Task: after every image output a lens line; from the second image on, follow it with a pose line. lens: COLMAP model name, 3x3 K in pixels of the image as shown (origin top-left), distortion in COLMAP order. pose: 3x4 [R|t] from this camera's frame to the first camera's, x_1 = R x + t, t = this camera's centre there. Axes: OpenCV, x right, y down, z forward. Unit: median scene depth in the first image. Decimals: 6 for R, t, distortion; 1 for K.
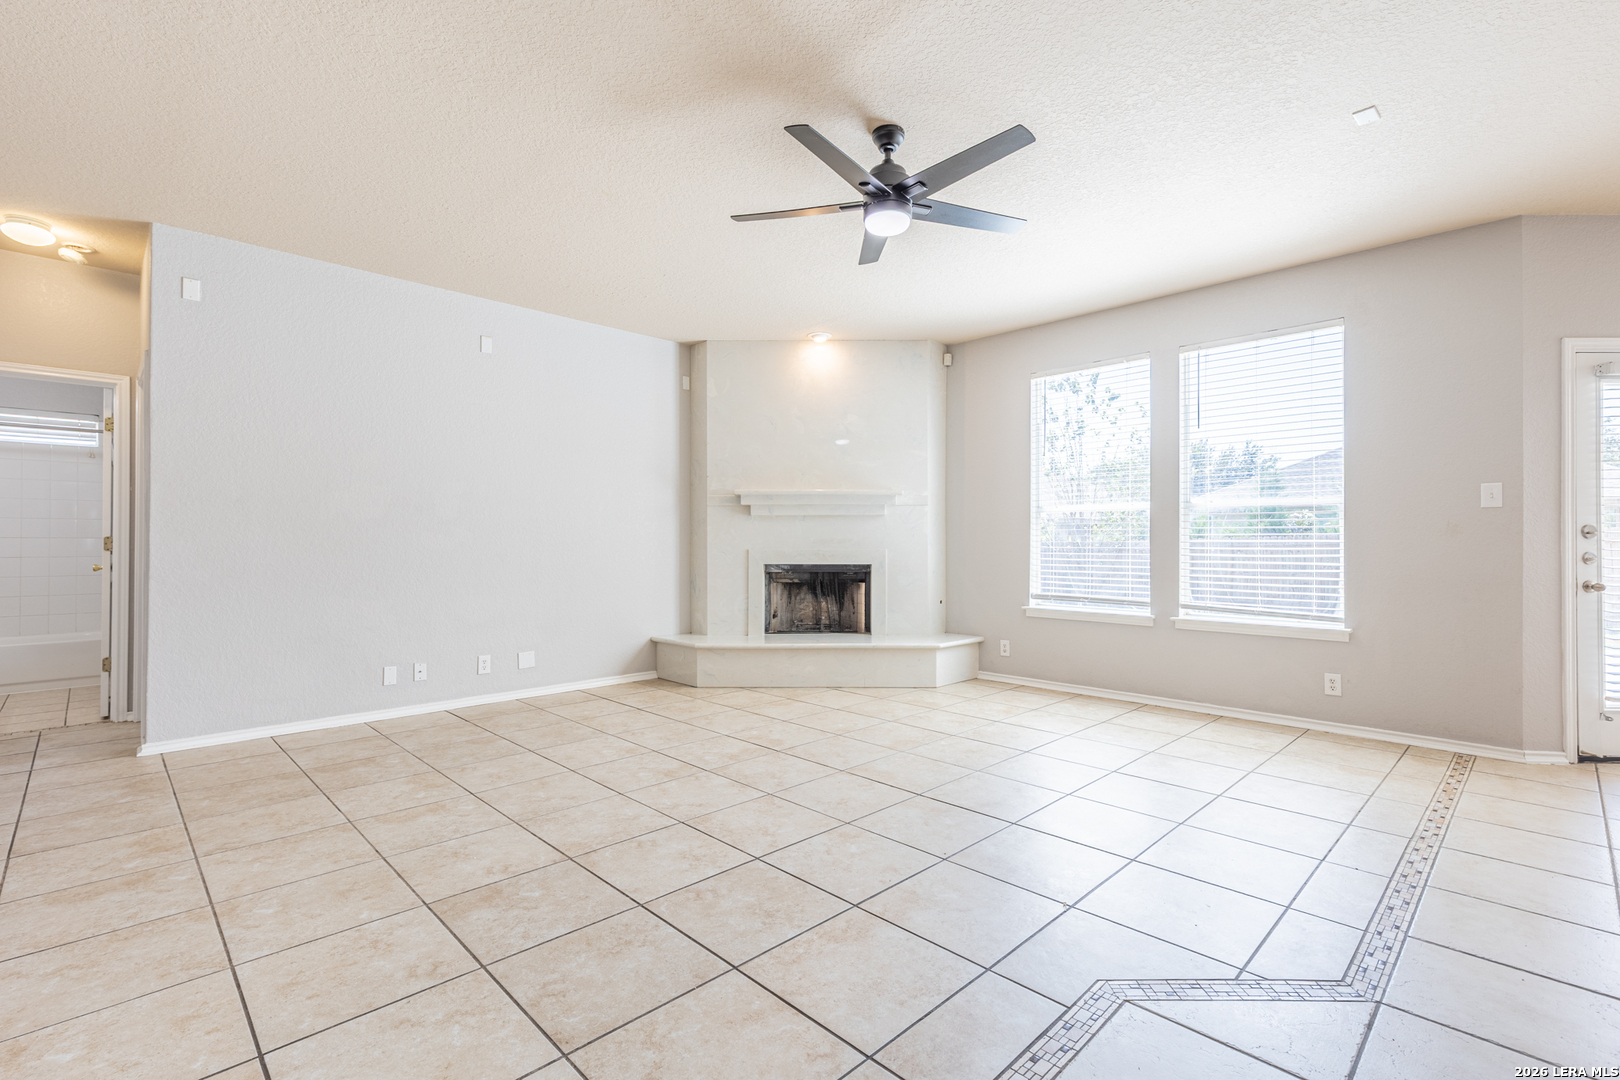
lens RADIAL K [[731.8, 0, 811.8], [0, 731.8, 548.0], [0, 0, 1]] dist [0.005751, 0.001363]
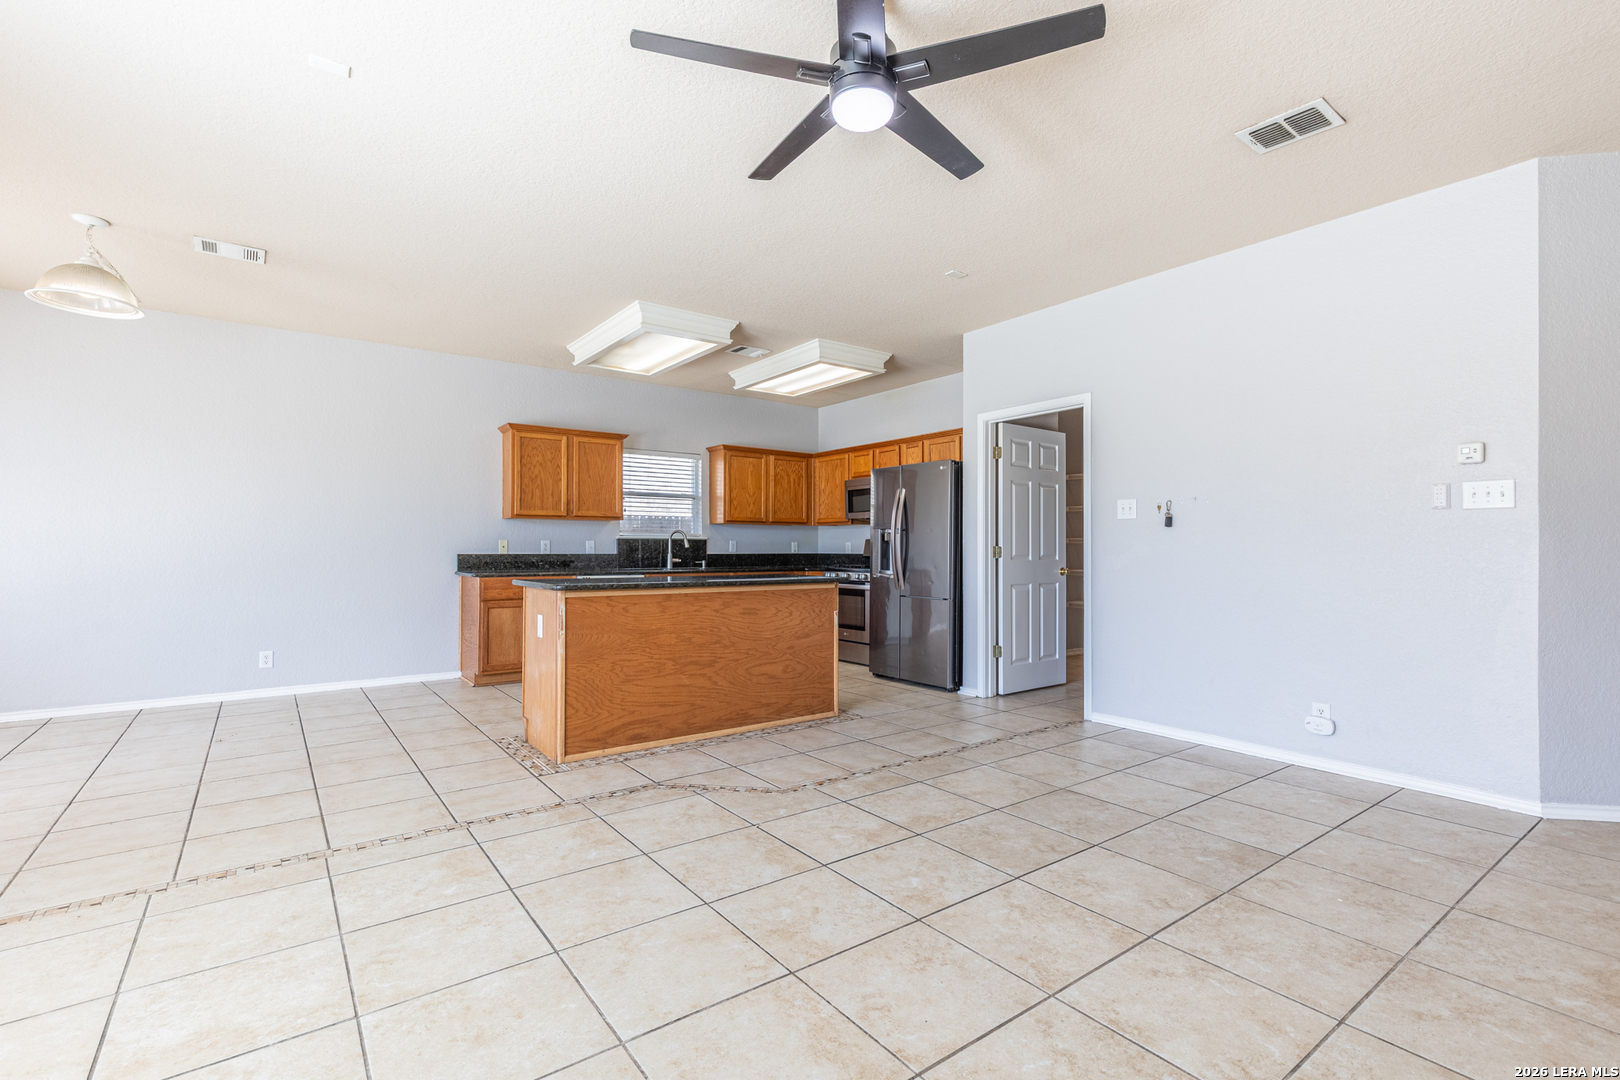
lens RADIAL K [[731.8, 0, 812.0], [0, 731.8, 535.9], [0, 0, 1]] dist [0.005751, 0.001363]
pose [[-0.990684, 0.000313, 0.136182, 0.048113], [-0.001436, 0.999918, -0.012741, -0.010792], [-0.136175, -0.012817, -0.990602, 1.565623]]
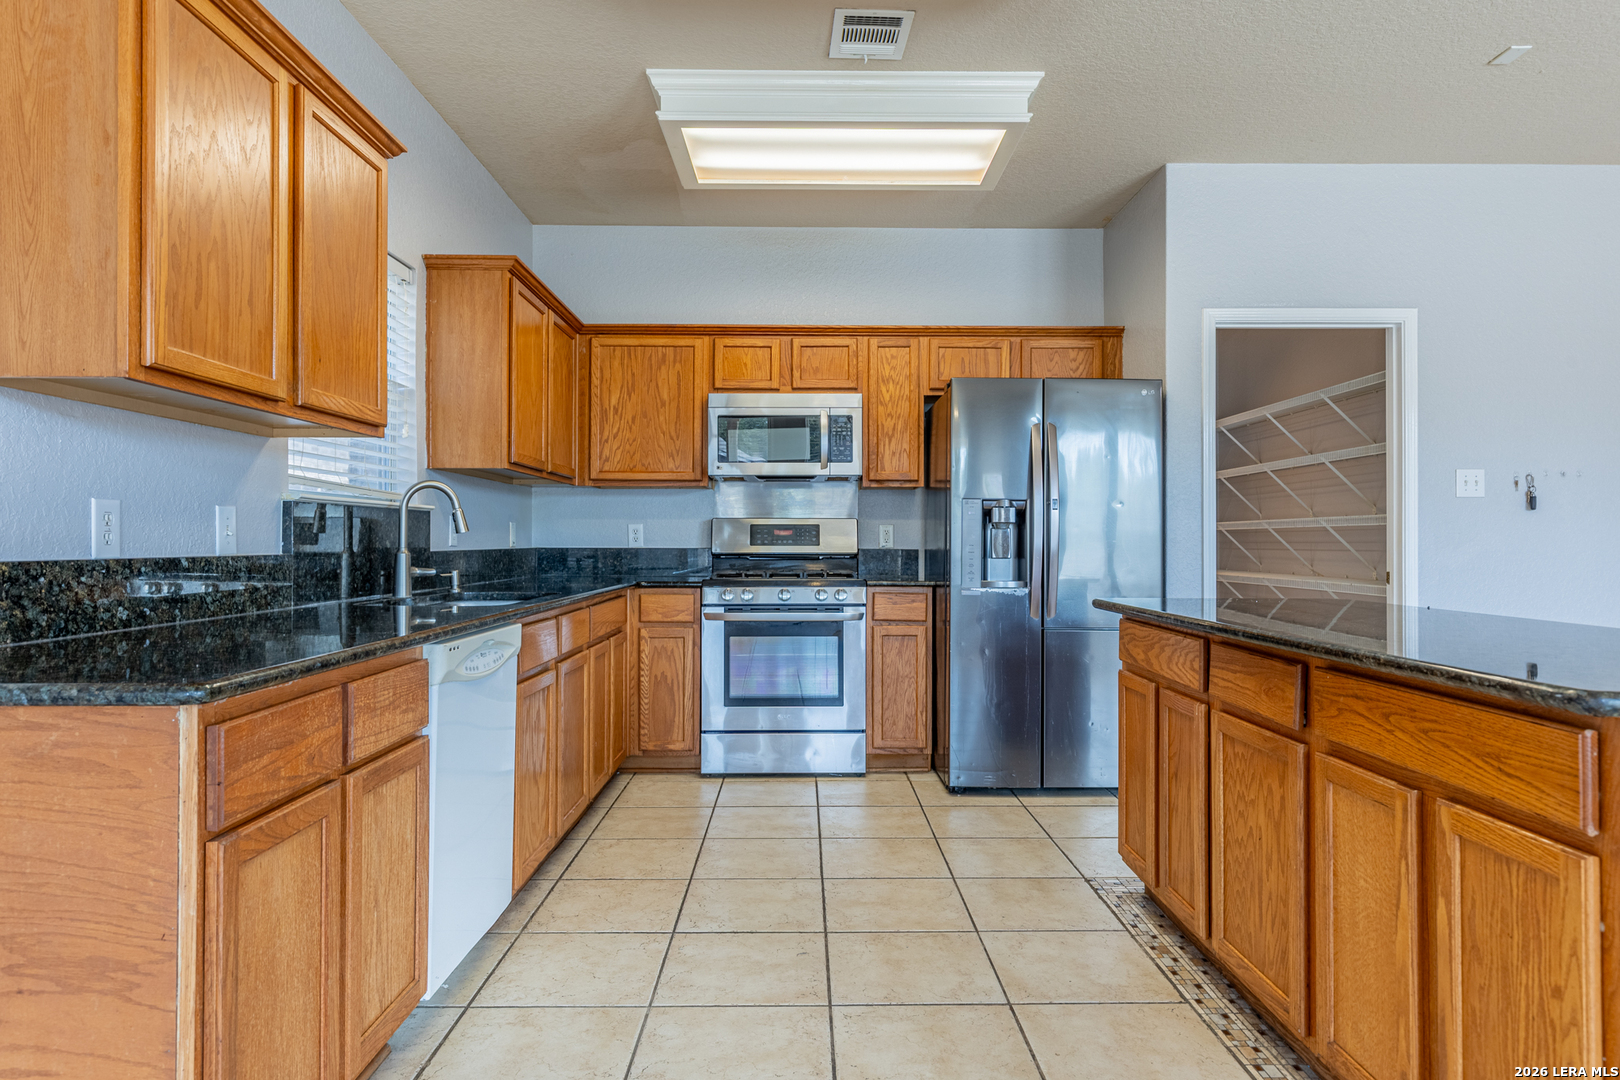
lens RADIAL K [[970.5, 0, 813.8], [0, 970.5, 538.2], [0, 0, 1]] dist [0.002825, -0.001231]
pose [[-0.694429, -0.001865, -0.719559, 1.212920], [-0.007040, 0.999966, 0.004202, -0.004909], [0.719527, 0.007984, -0.694419, 0.372665]]
